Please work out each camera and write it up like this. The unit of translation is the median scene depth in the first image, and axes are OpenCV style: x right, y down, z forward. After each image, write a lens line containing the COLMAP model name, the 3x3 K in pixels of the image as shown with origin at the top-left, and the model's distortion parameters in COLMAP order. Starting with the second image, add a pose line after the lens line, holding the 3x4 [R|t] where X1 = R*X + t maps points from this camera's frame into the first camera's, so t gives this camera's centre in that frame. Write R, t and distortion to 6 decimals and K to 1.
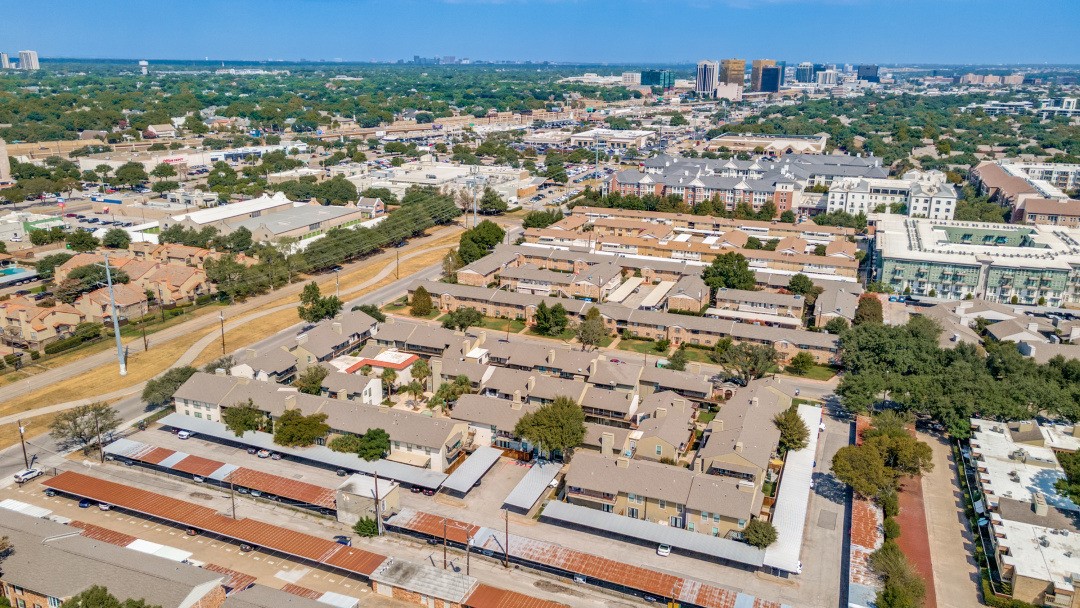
lens RADIAL K [[815.9, 0, 512.3], [0, 815.9, 303.4], [0, 0, 1]] dist [0.022103, 0.030097]
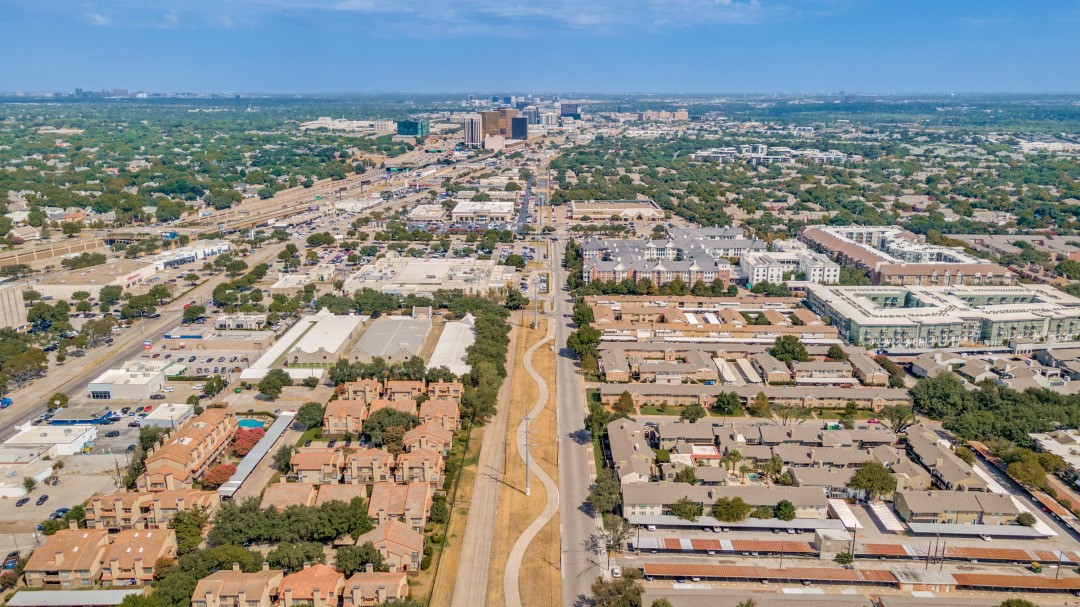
lens RADIAL K [[815.9, 0, 512.3], [0, 815.9, 302.9], [0, 0, 1]] dist [0.022103, 0.030097]
pose [[0.935053, -0.104046, 0.338895, -0.602043], [0.115851, 0.993157, -0.014734, -0.138363], [-0.335043, 0.053038, 0.940709, -0.182041]]
